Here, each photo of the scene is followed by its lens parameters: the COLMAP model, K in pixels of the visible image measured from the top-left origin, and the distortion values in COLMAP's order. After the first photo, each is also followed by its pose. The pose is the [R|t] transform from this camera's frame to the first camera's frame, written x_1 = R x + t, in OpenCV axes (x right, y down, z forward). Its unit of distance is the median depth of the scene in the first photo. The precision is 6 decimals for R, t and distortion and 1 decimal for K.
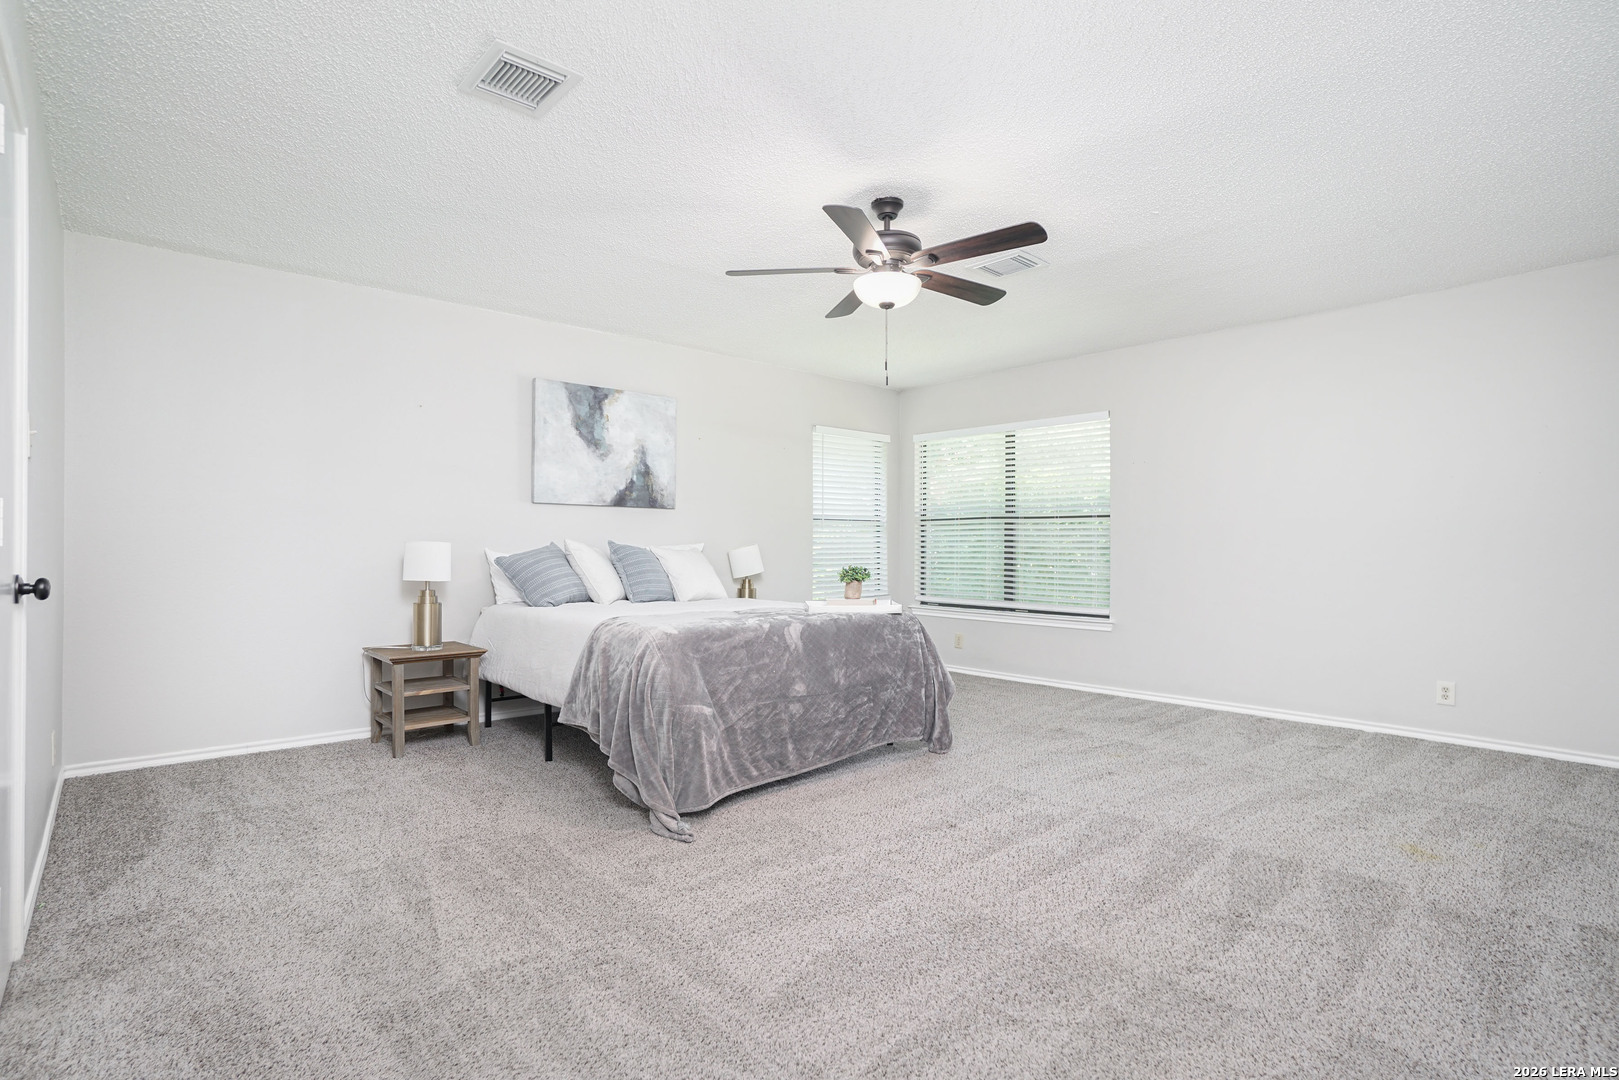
lens RADIAL K [[798.3, 0, 795.3], [0, 798.3, 544.1], [0, 0, 1]] dist [-0.056873, 0.027165]
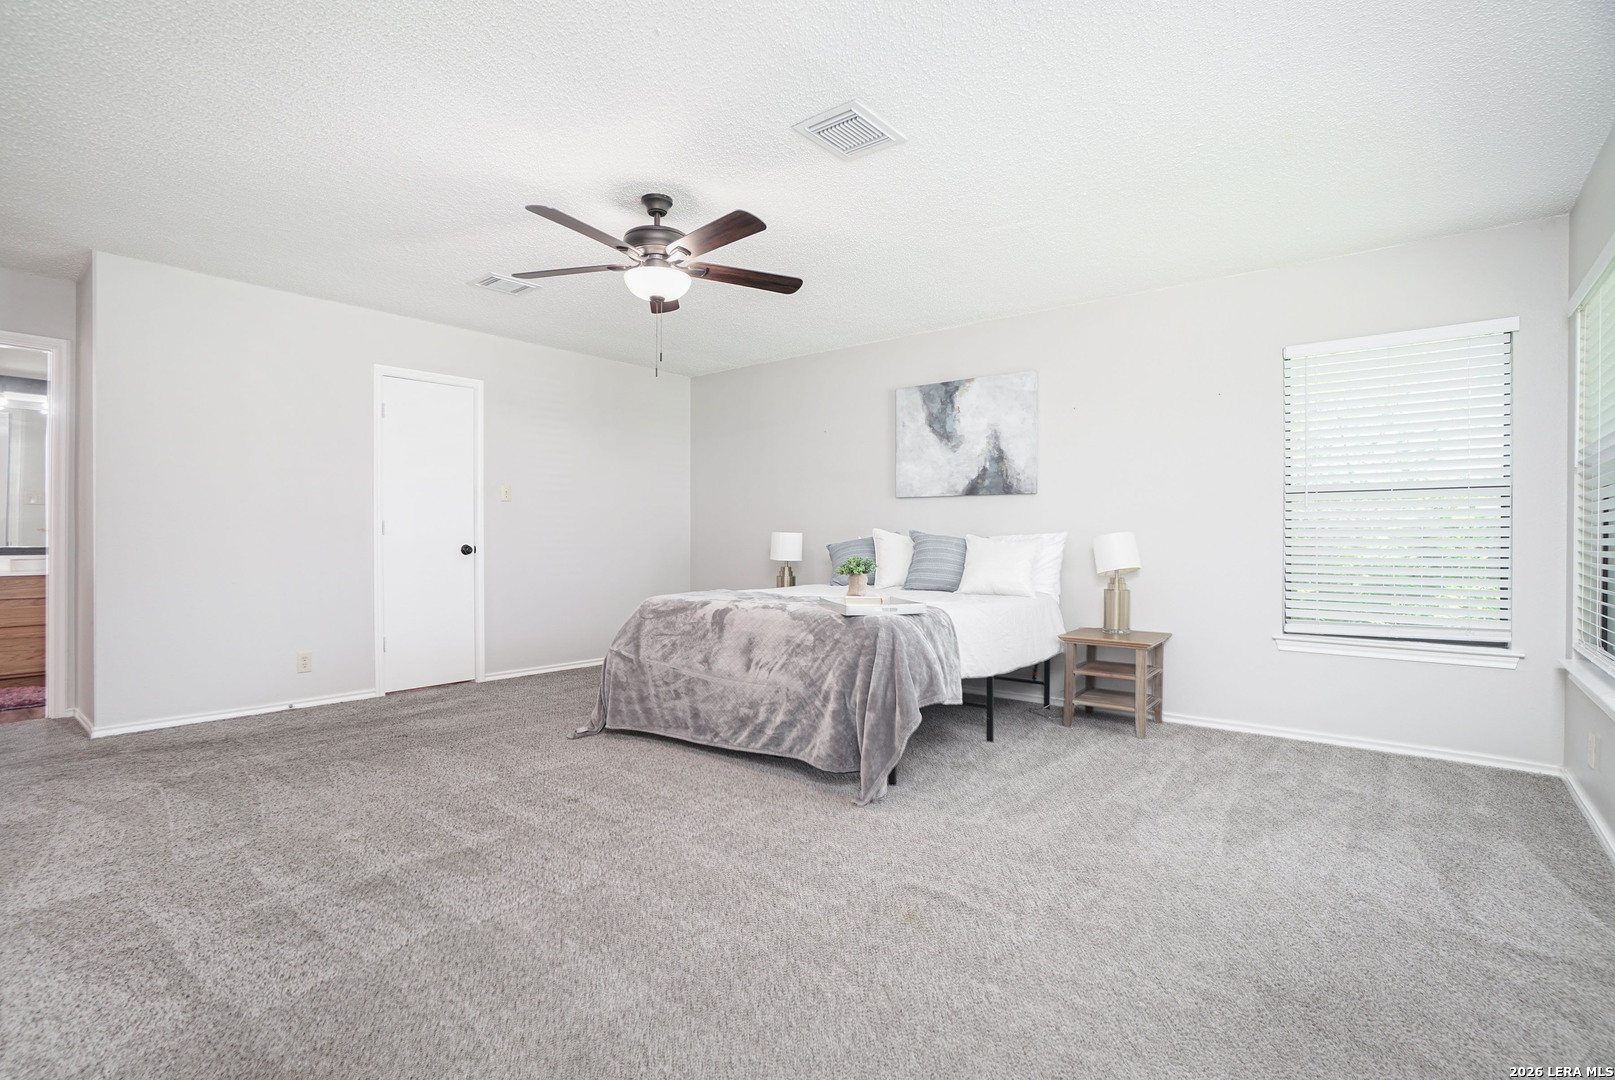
lens RADIAL K [[796.4, 0, 793.3], [0, 796.4, 544.1], [0, 0, 1]] dist [-0.056873, 0.027165]
pose [[0.141979, 0.010263, -0.989816, 0.747148], [0.003998, 0.999932, 0.010941, 0.001918], [0.989862, -0.005510, 0.141928, 0.649350]]
